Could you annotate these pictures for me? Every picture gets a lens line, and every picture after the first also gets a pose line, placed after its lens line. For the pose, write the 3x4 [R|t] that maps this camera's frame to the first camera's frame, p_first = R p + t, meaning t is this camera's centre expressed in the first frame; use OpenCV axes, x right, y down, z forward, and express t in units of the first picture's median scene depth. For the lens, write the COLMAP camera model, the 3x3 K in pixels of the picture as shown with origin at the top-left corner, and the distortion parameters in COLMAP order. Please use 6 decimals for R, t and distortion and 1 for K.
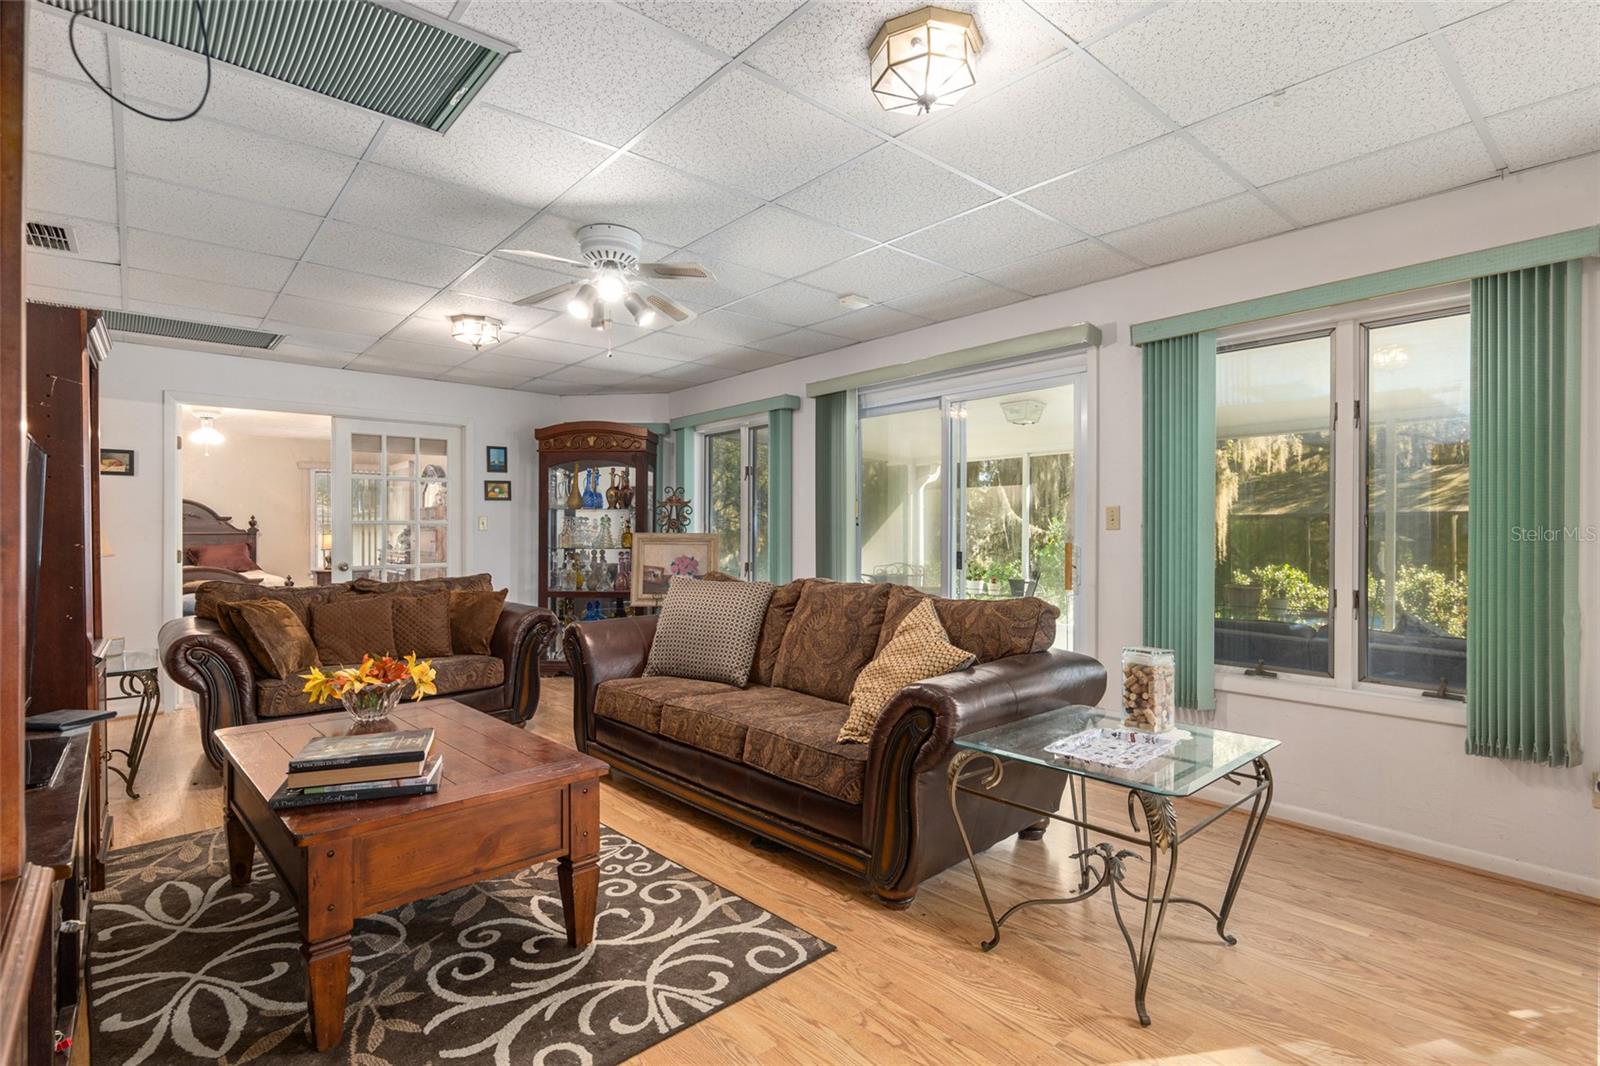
lens RADIAL K [[774.4, 0, 797.6], [0, 774.4, 540.5], [0, 0, 1]] dist [-0.004715, 0.001057]
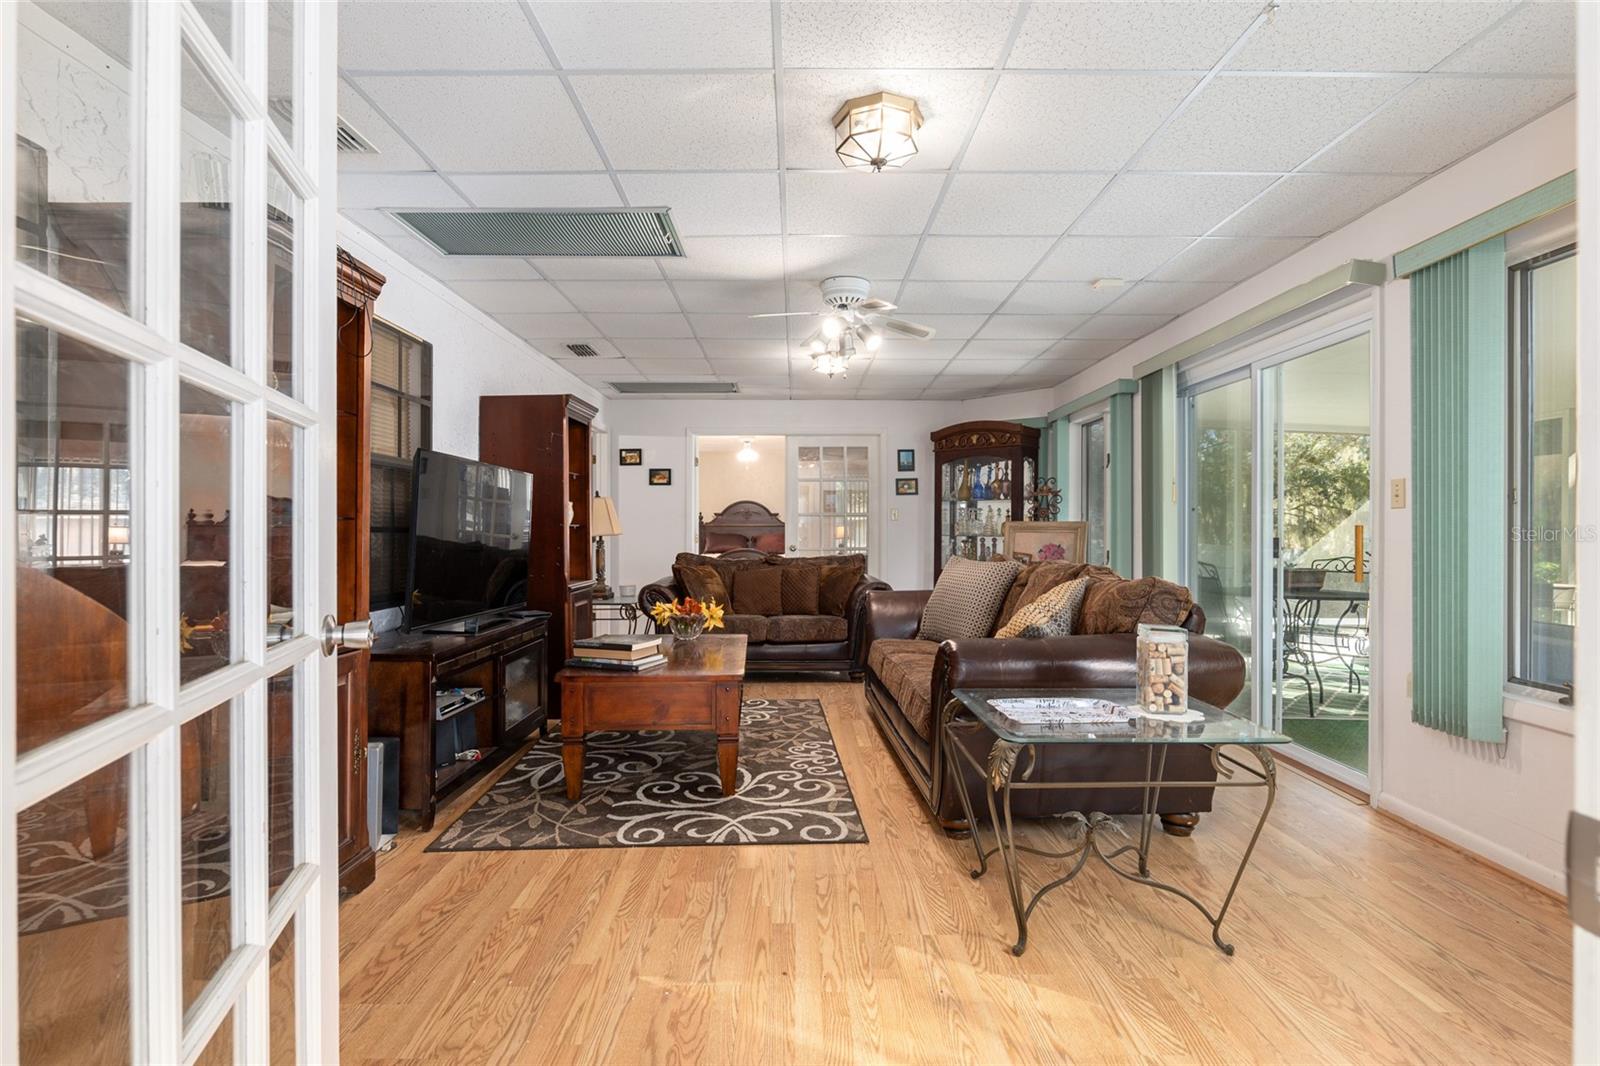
lens RADIAL K [[779.3, 0, 800.0], [0, 779.3, 533.0], [0, 0, 1]] dist [-0.000403, 0.000952]
pose [[0.759309, 0.002874, -0.650723, 0.672391], [-0.005959, 0.999979, -0.002536, 0.025974], [0.650702, 0.005803, 0.759311, -0.028480]]
